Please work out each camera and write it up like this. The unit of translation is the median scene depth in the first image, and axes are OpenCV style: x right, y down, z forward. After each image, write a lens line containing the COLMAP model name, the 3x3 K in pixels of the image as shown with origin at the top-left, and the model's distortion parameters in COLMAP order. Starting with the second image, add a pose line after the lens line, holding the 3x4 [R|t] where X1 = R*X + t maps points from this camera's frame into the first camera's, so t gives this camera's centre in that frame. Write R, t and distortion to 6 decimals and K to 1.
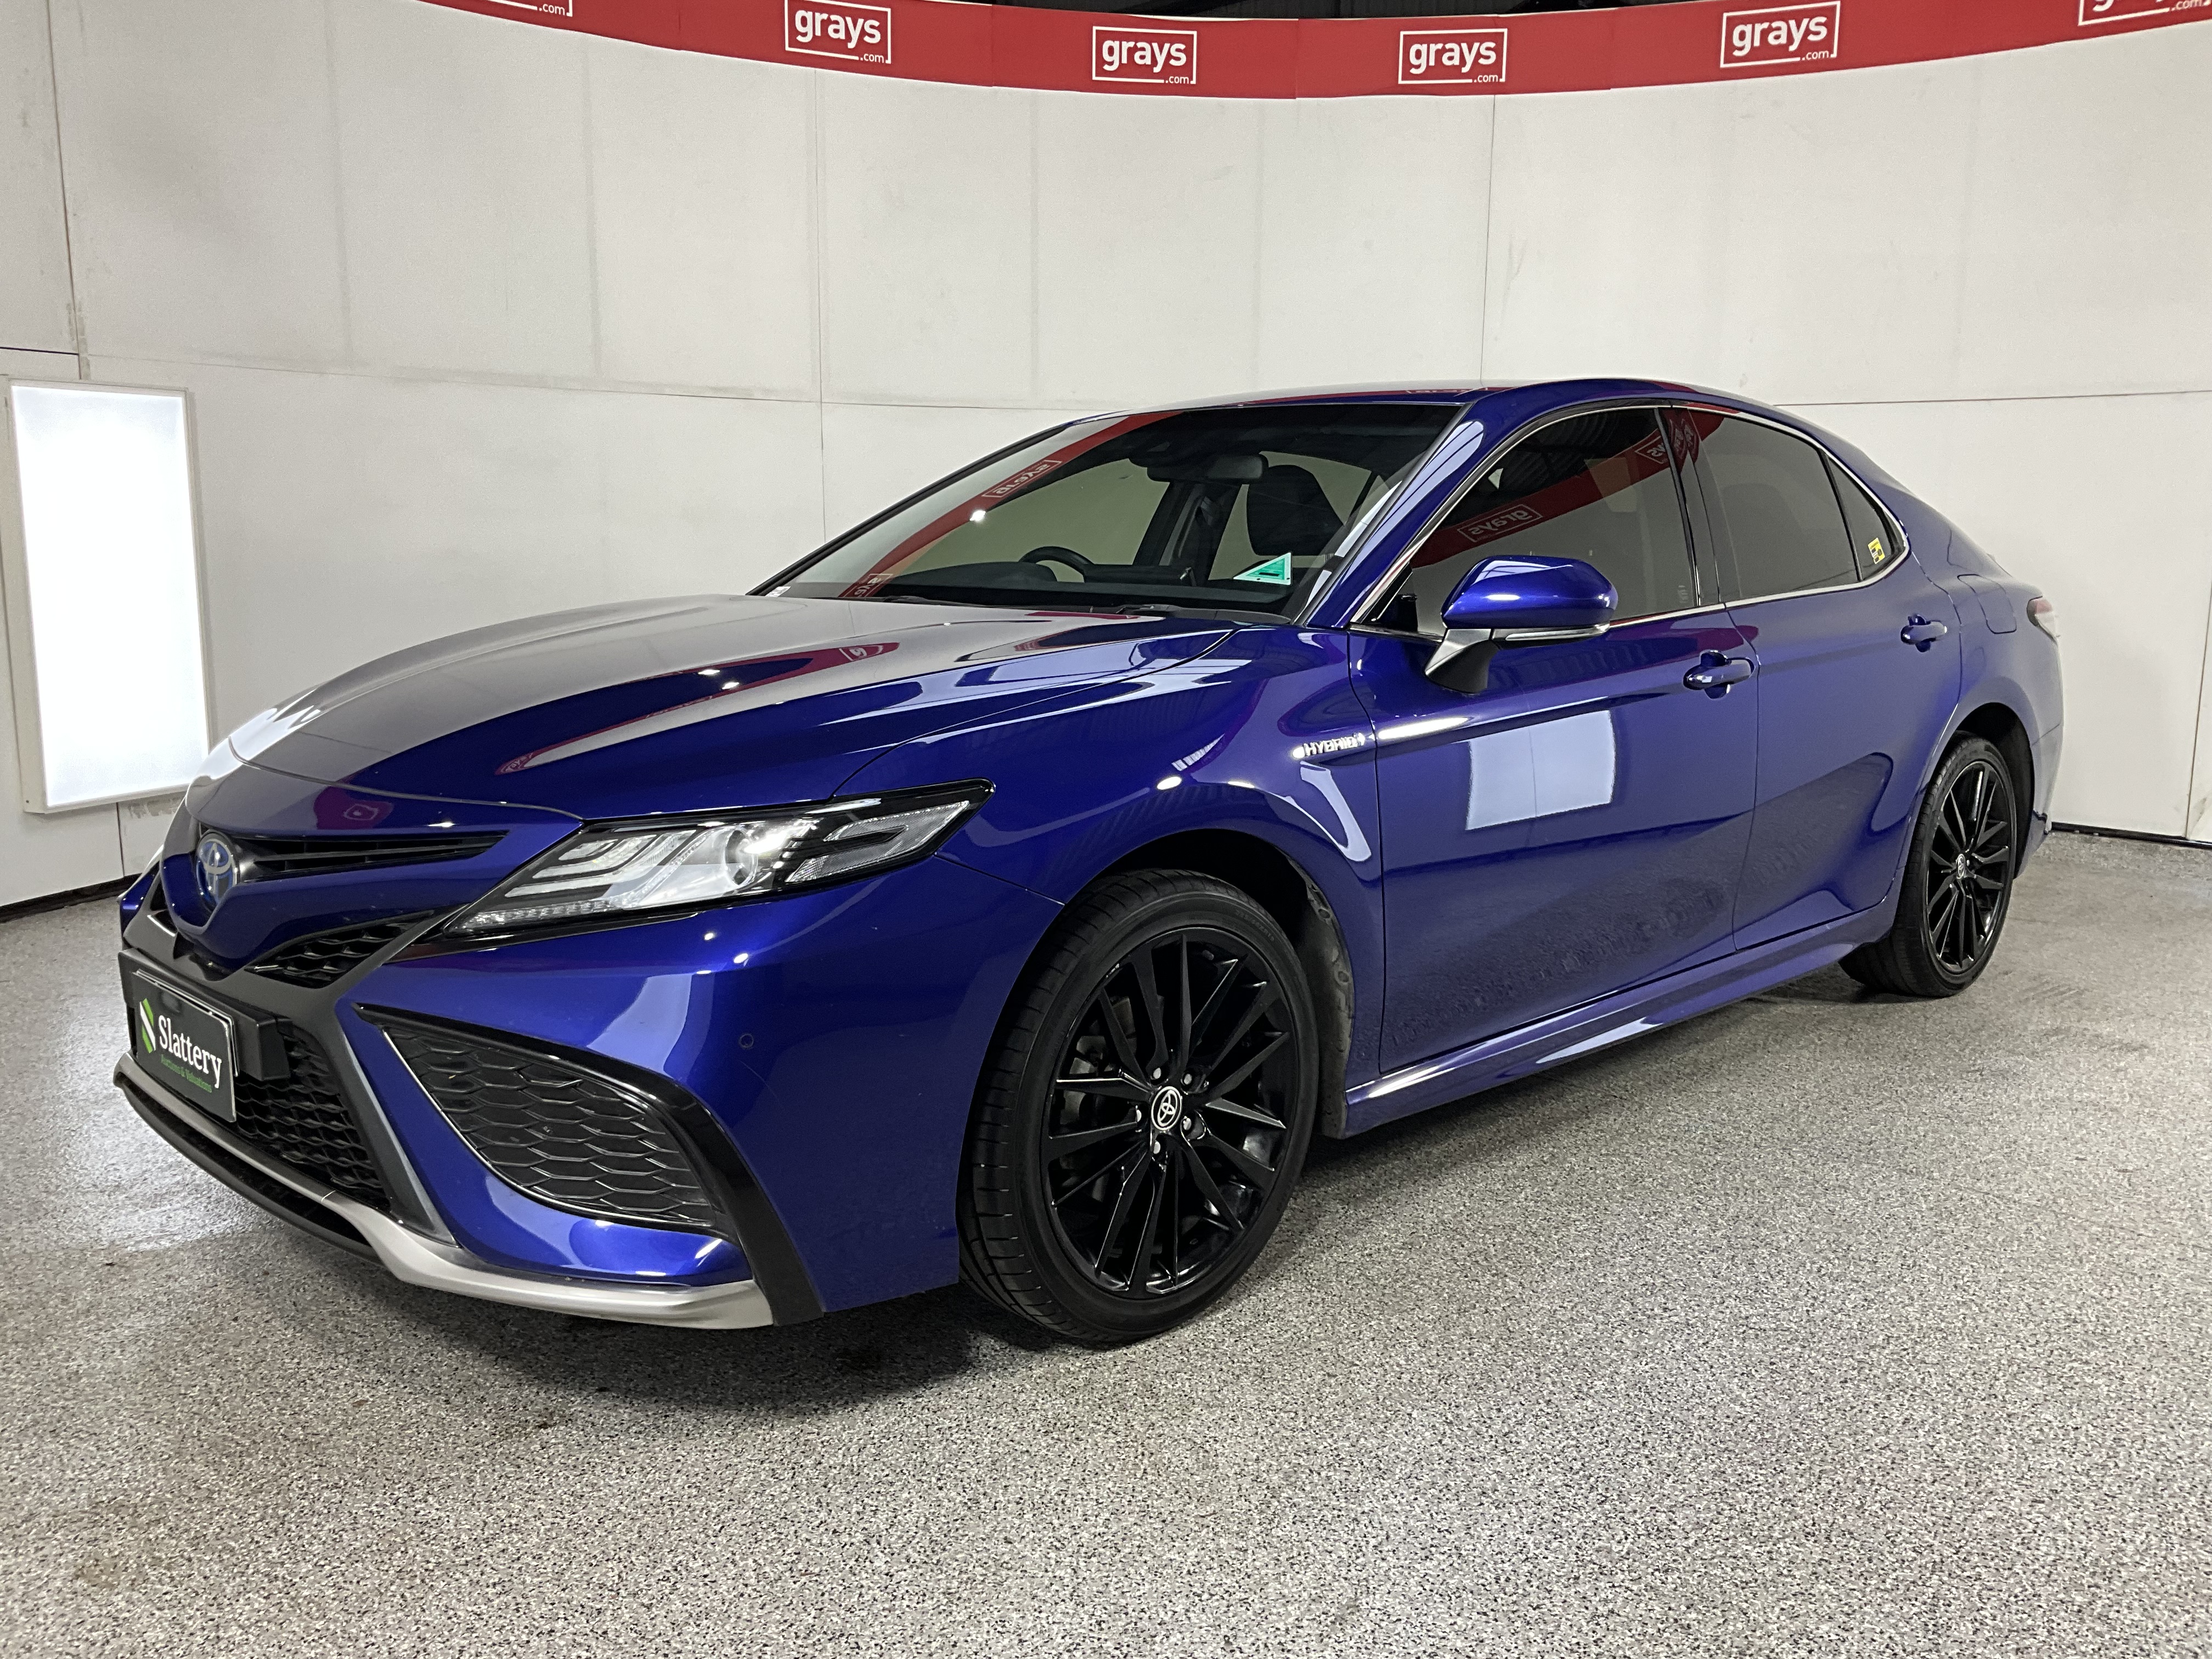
lens RADIAL K [[1883.5, 0, 1096.4], [0, 1883.5, 789.2], [0, 0, 1]] dist [0.014589, -0.050116]
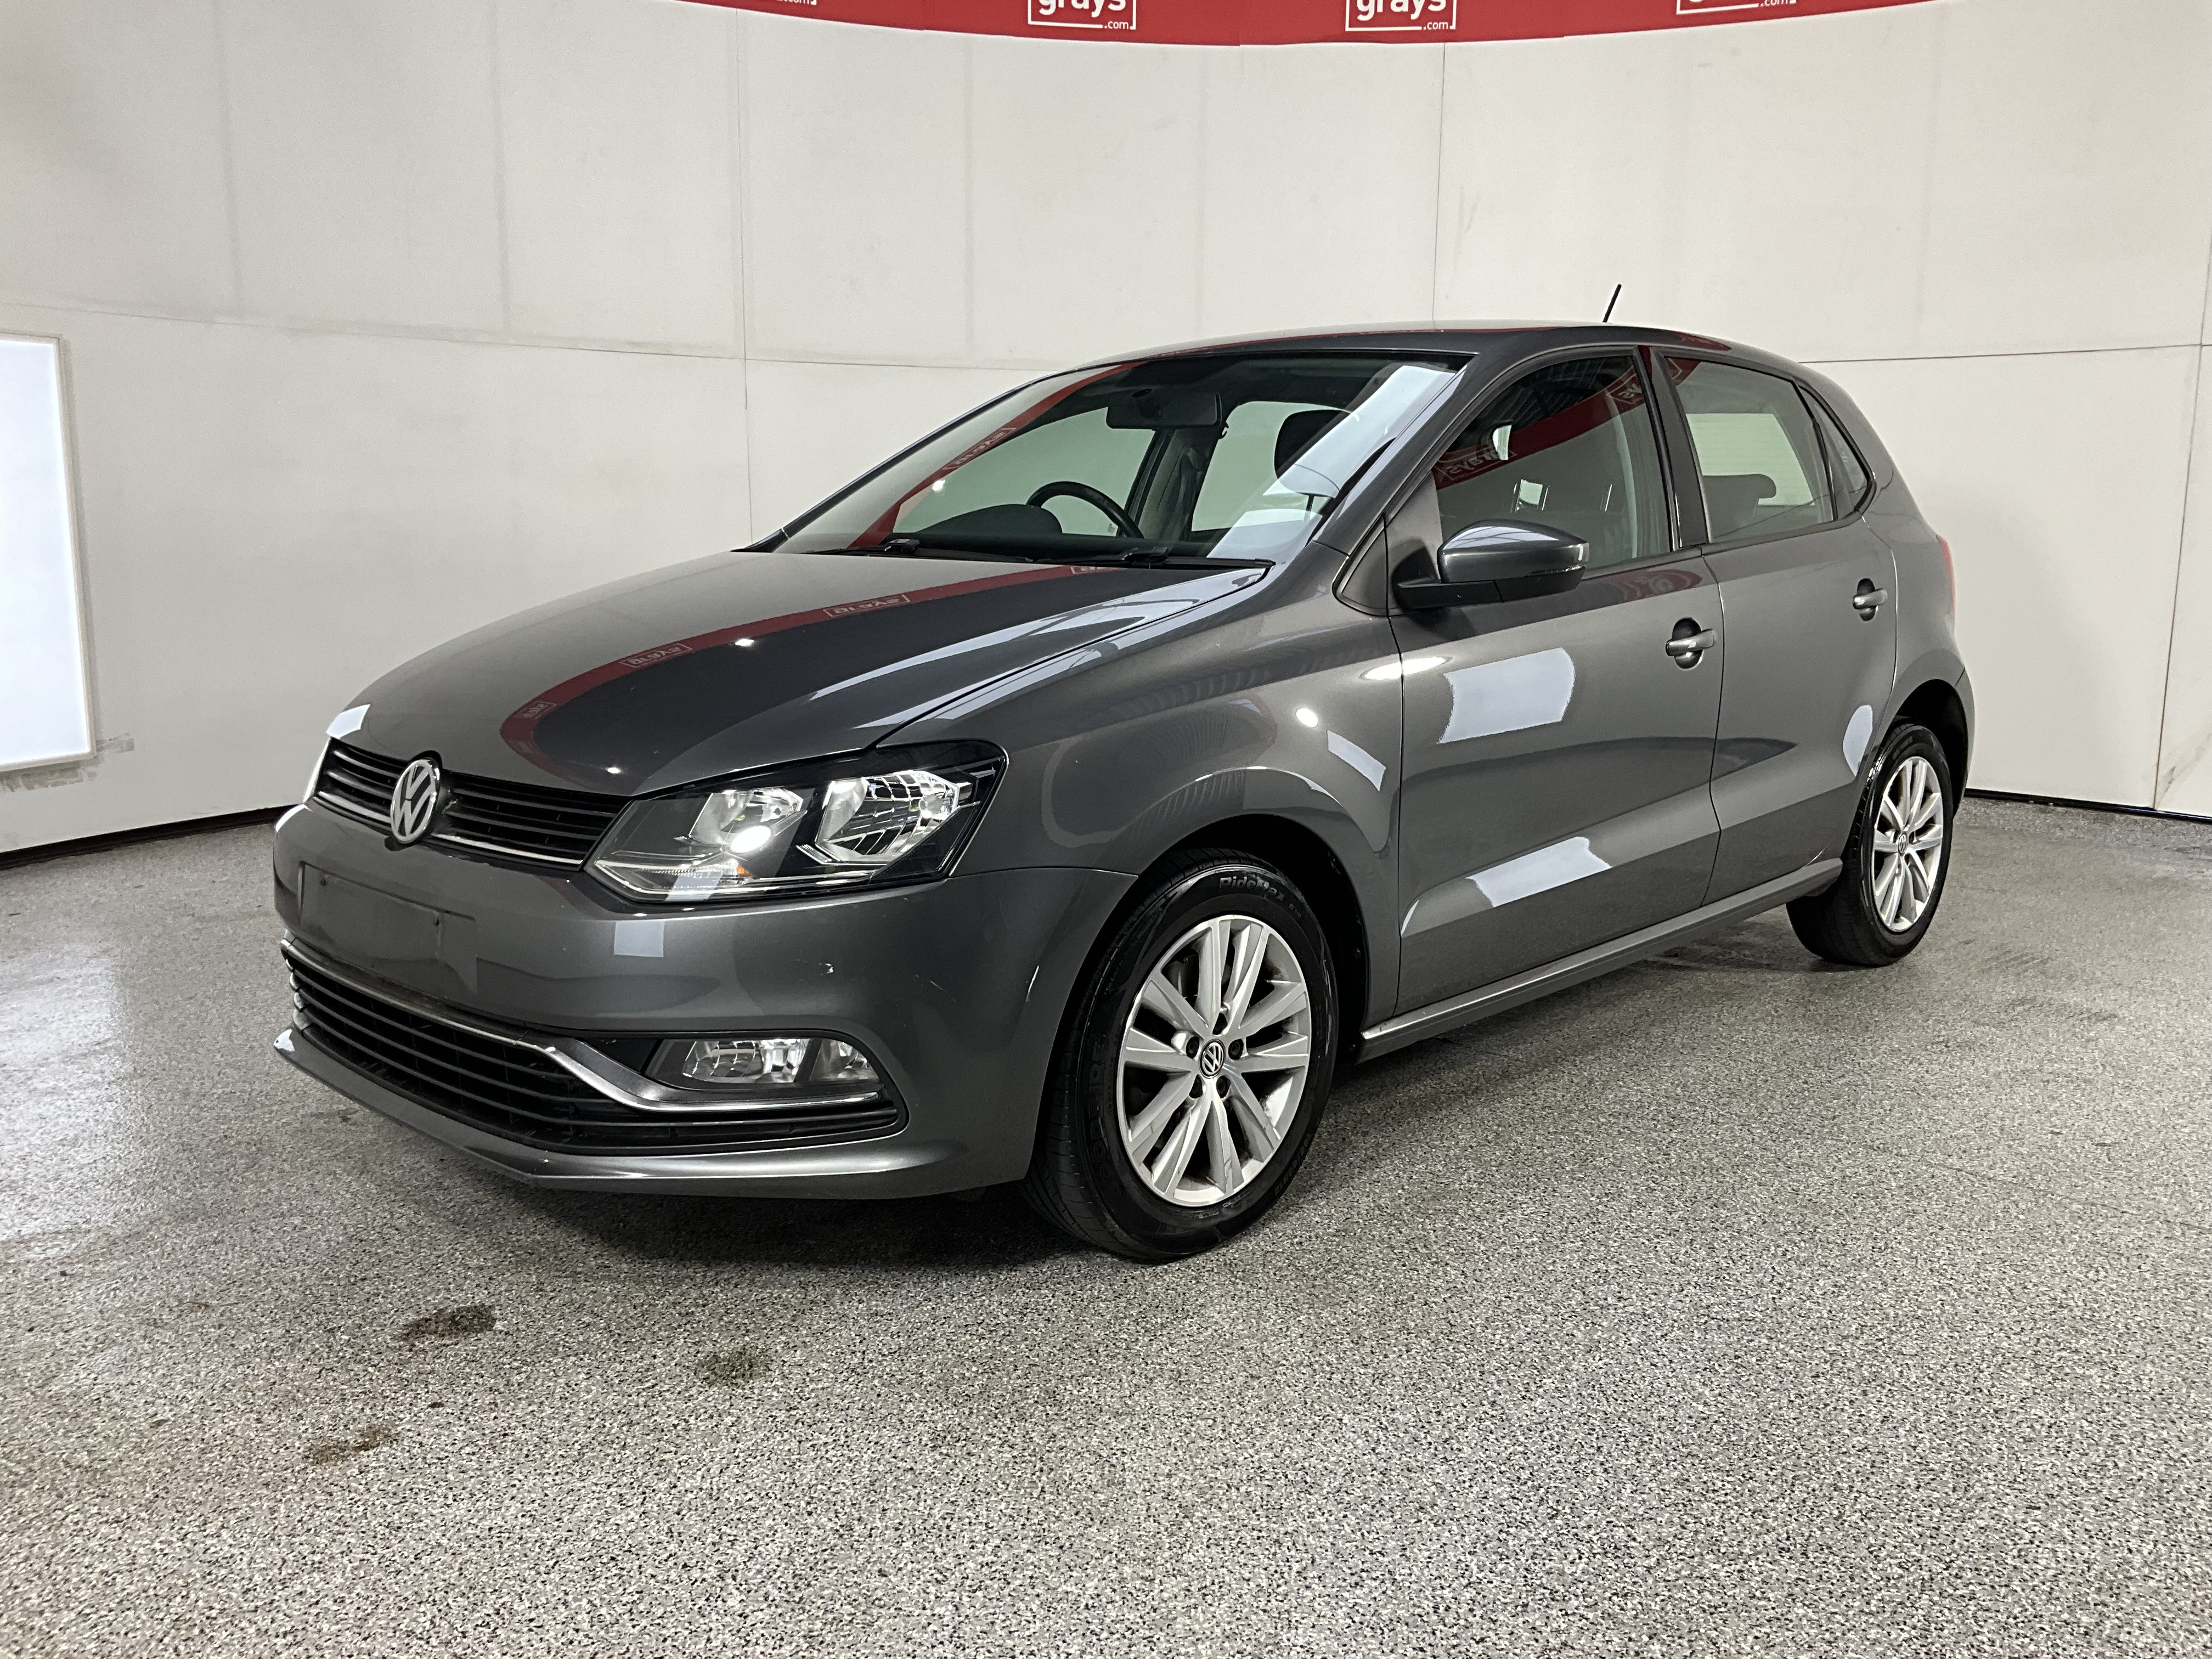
lens RADIAL K [[1883.5, 0, 1104.2], [0, 1883.5, 809.1], [0, 0, 1]] dist [0.014589, -0.050116]
pose [[0.999484, -0.004679, 0.031778, 0.027603], [0.004196, 0.999875, 0.015255, 0.027294], [-0.031845, -0.015114, 0.999379, 0.114002]]
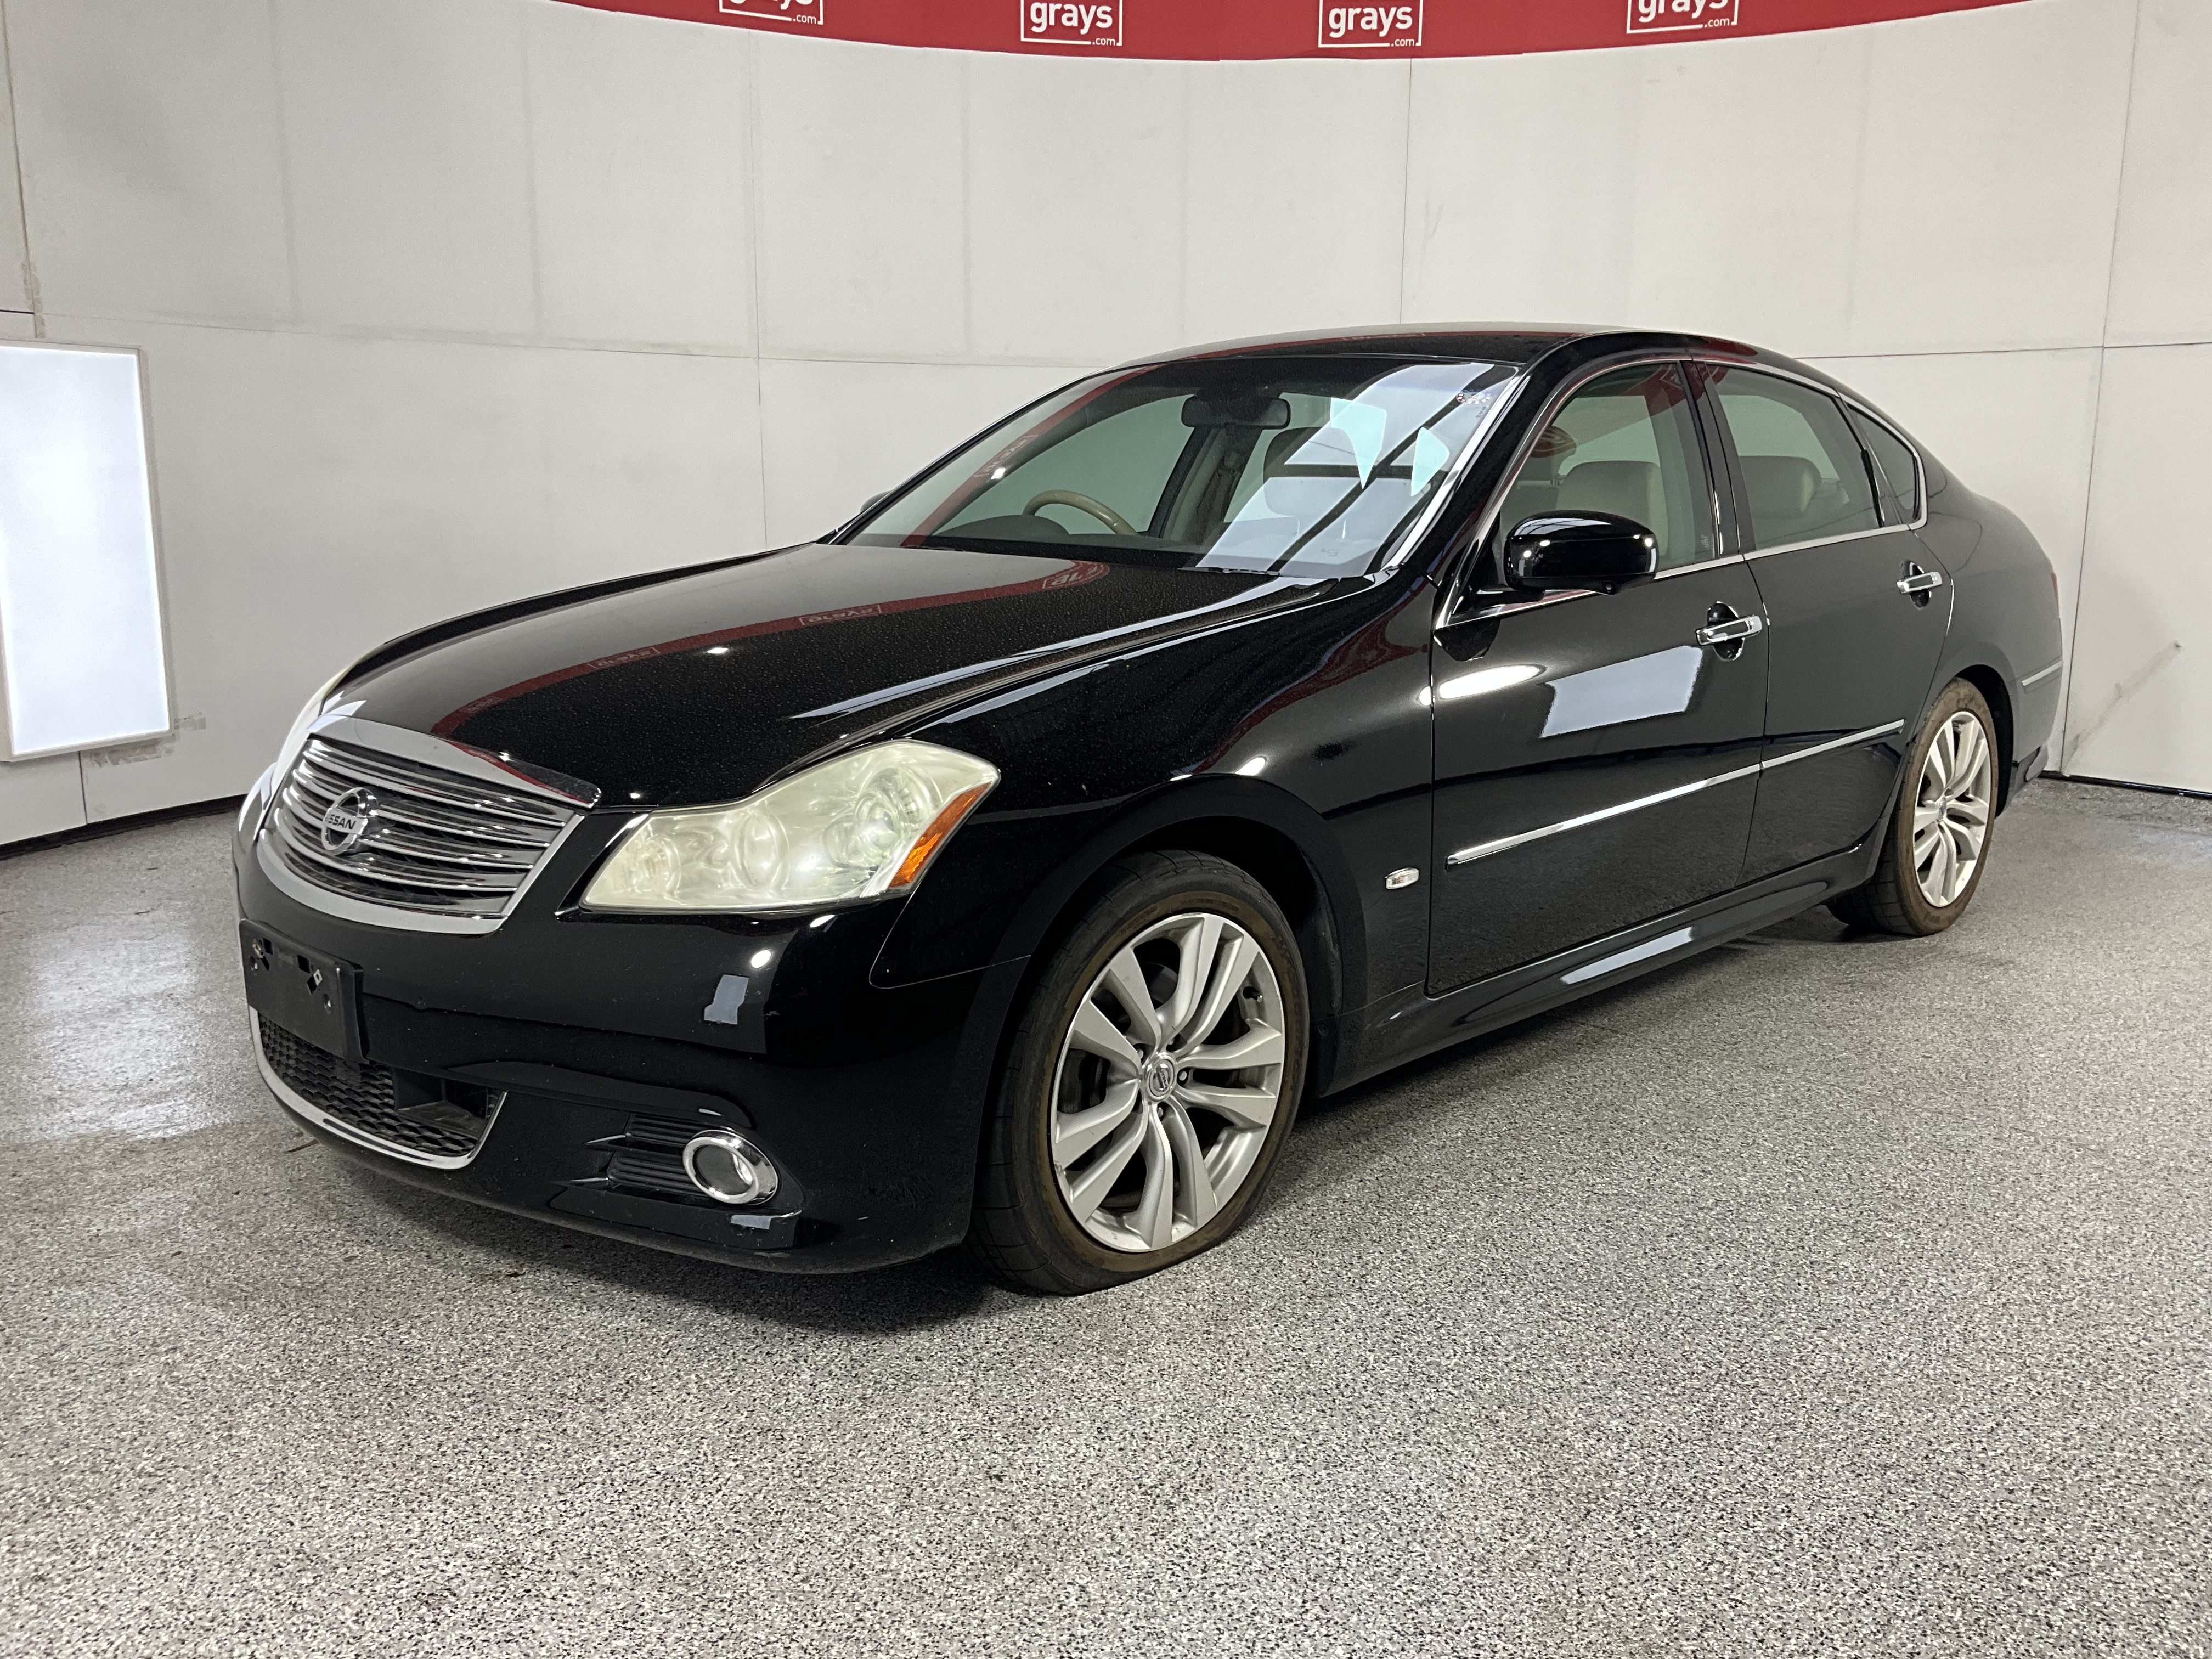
lens RADIAL K [[1883.5, 0, 1099.9], [0, 1883.5, 848.8], [0, 0, 1]] dist [0.014589, -0.050116]
pose [[0.999971, -0.003394, 0.006868, 0.052951], [0.003026, 0.998596, 0.052877, 0.024653], [-0.007037, -0.052855, 0.998577, -0.122563]]
